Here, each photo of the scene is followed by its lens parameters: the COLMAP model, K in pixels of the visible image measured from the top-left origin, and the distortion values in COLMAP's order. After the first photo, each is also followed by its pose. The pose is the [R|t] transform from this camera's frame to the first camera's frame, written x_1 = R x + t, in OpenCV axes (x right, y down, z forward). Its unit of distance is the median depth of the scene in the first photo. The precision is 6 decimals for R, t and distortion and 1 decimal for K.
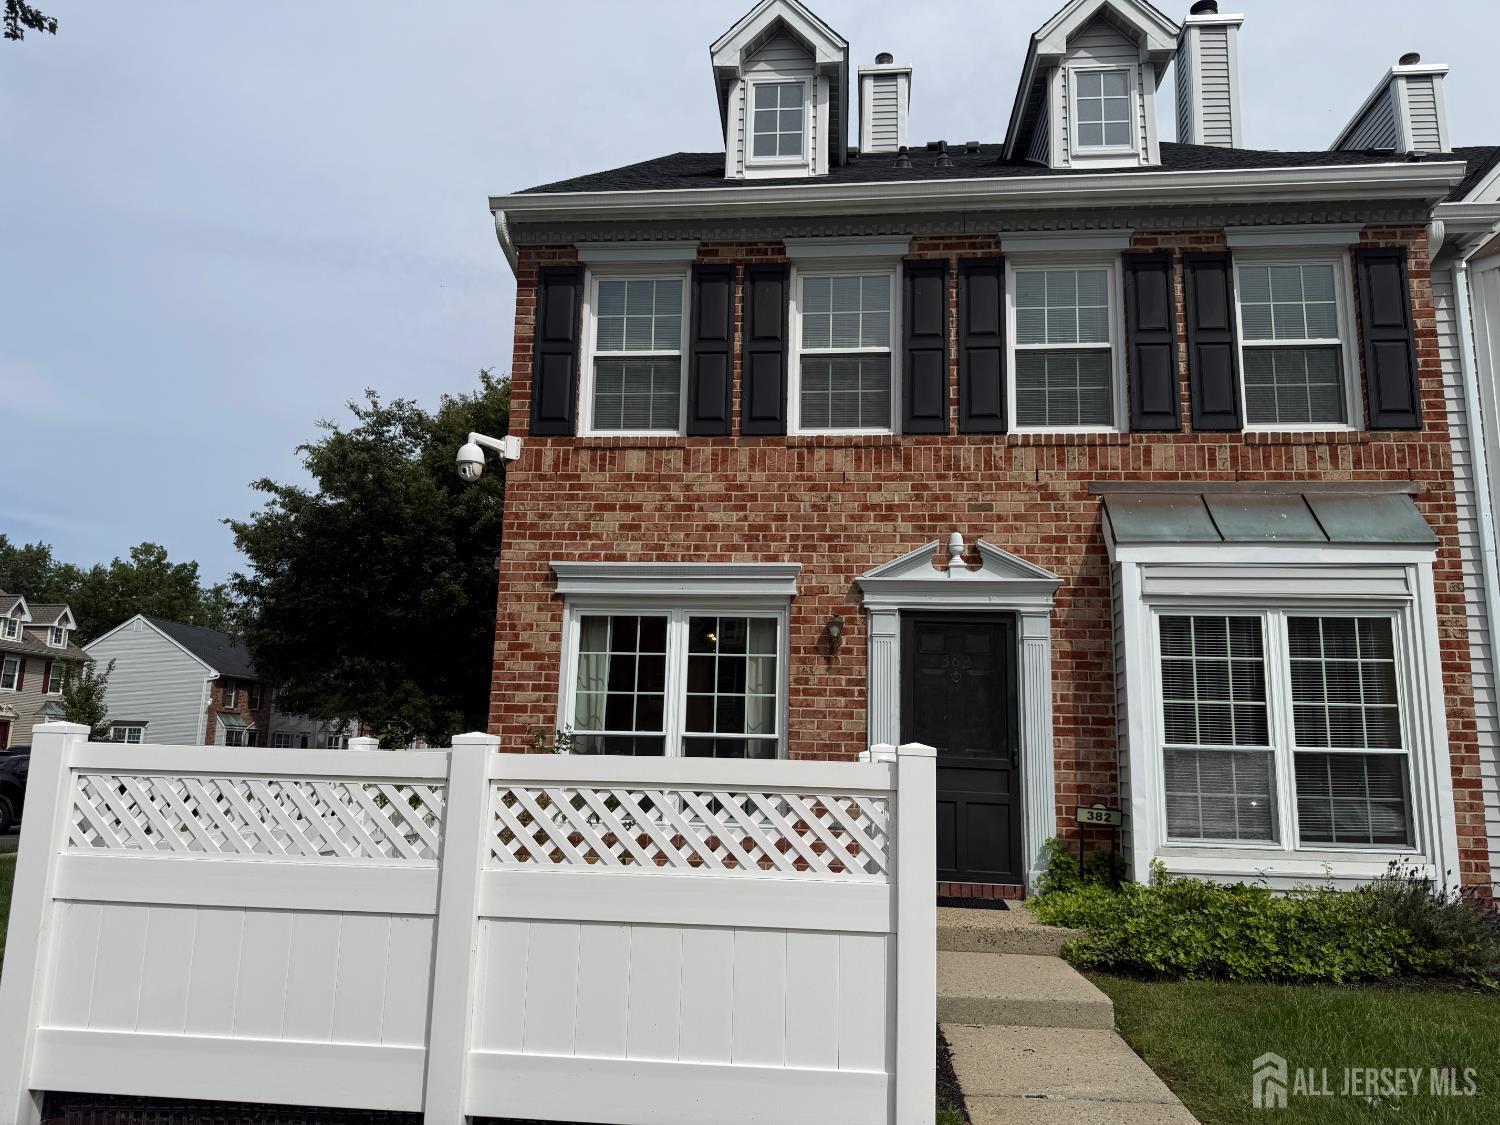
lens RADIAL K [[1052.2, 0, 747.2], [0, 1052.2, 569.5], [0, 0, 1]] dist [0.077667, -0.101673]
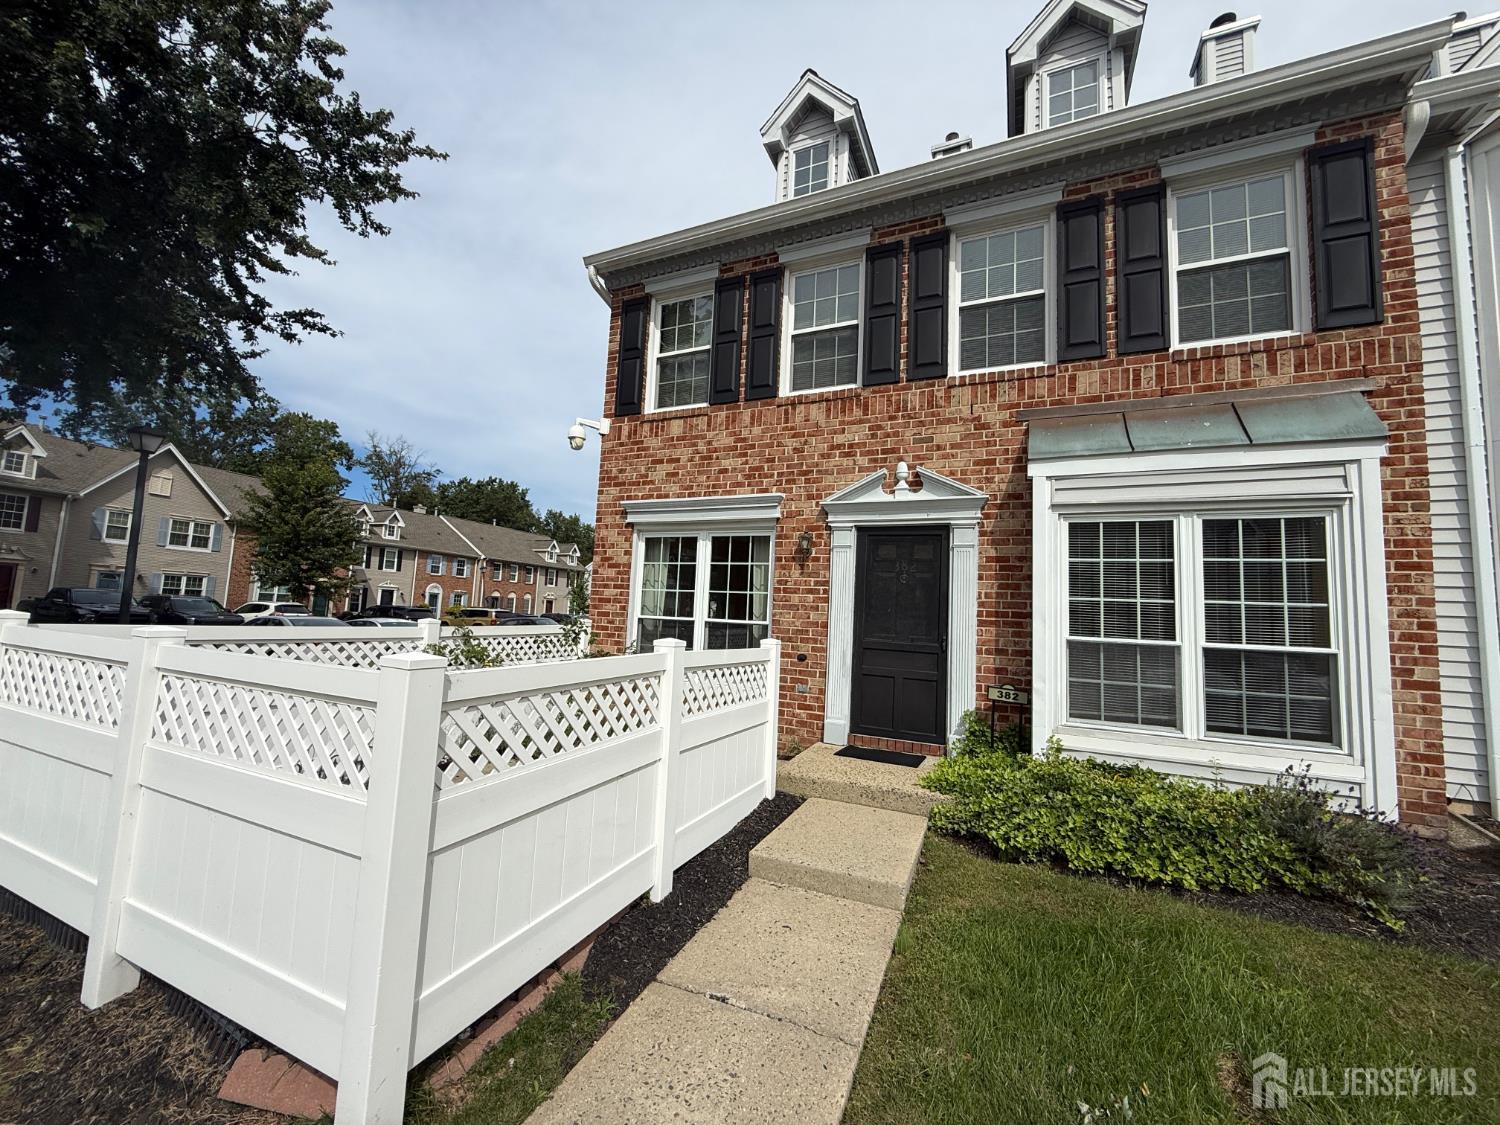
lens RADIAL K [[597.8, 0, 745.3], [0, 597.8, 562.5], [0, 0, 1]] dist [-0.000165, 0.000753]
pose [[0.943750, -0.011394, -0.330462, 0.252938], [0.035305, 0.997165, 0.066444, 0.028768], [0.328768, -0.074374, 0.941478, 0.269656]]
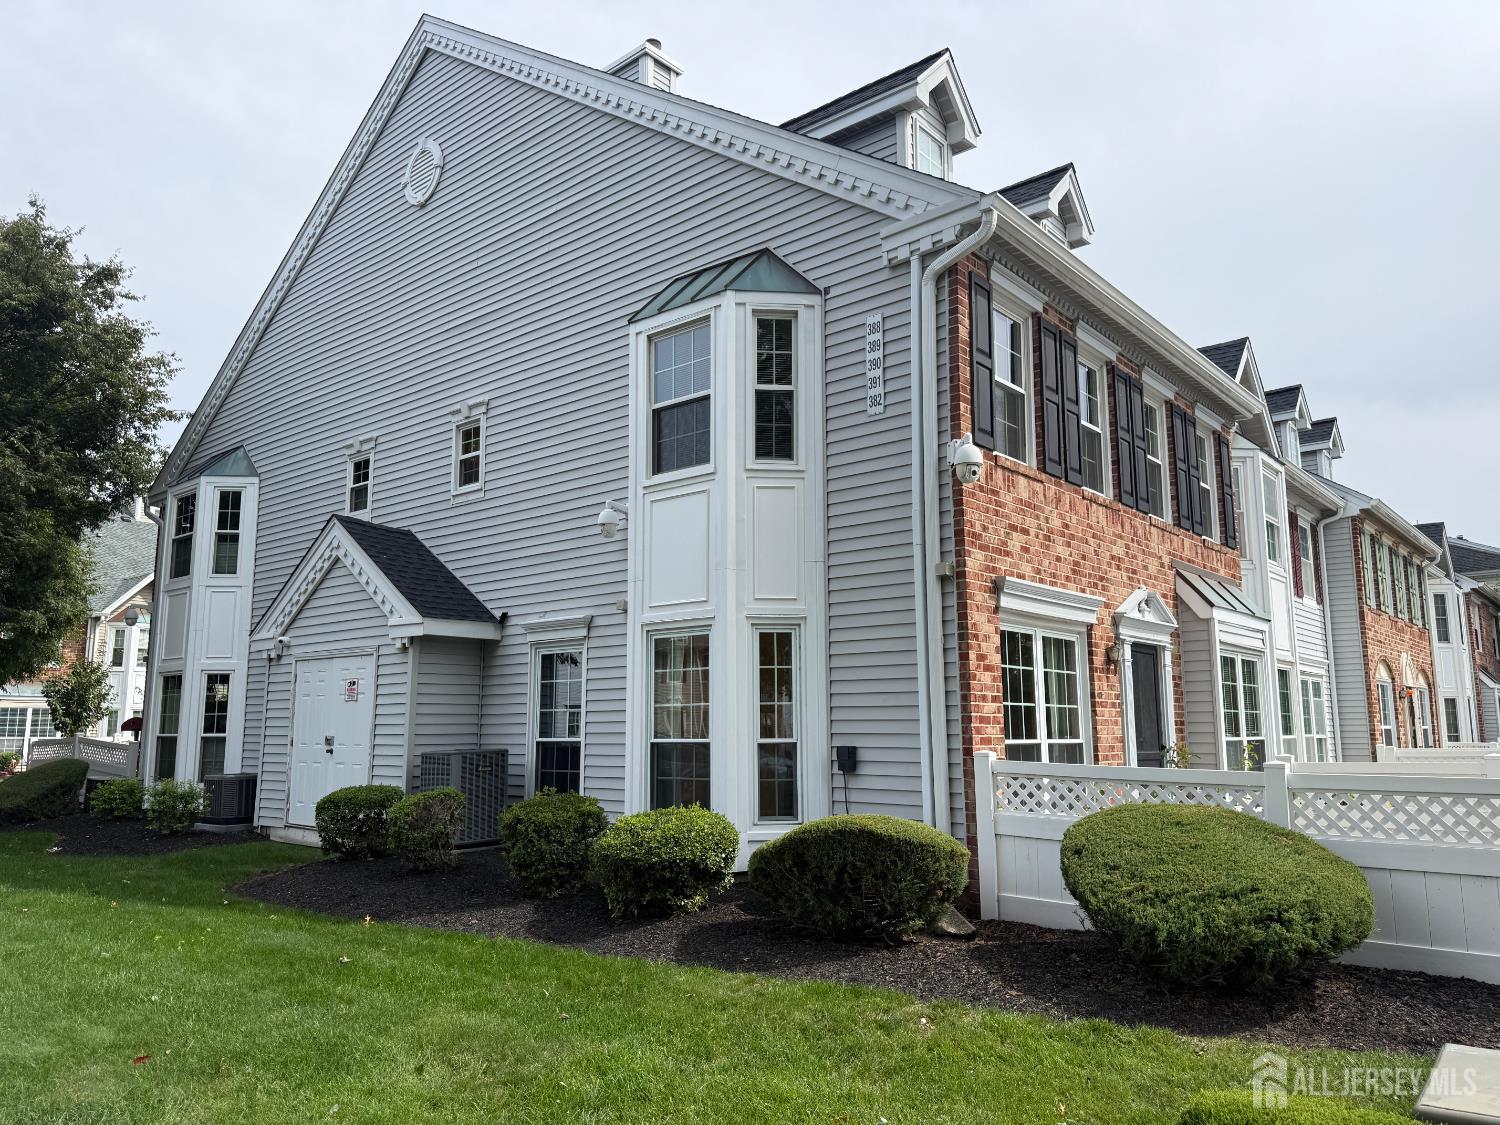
lens RADIAL K [[1052.2, 0, 747.2], [0, 1052.2, 569.5], [0, 0, 1]] dist [0.077667, -0.101673]
pose [[0.578994, 0.098654, 0.809342, -1.171590], [-0.119320, 0.992218, -0.035586, 0.053250], [-0.806554, -0.075967, 0.586259, 0.609053]]
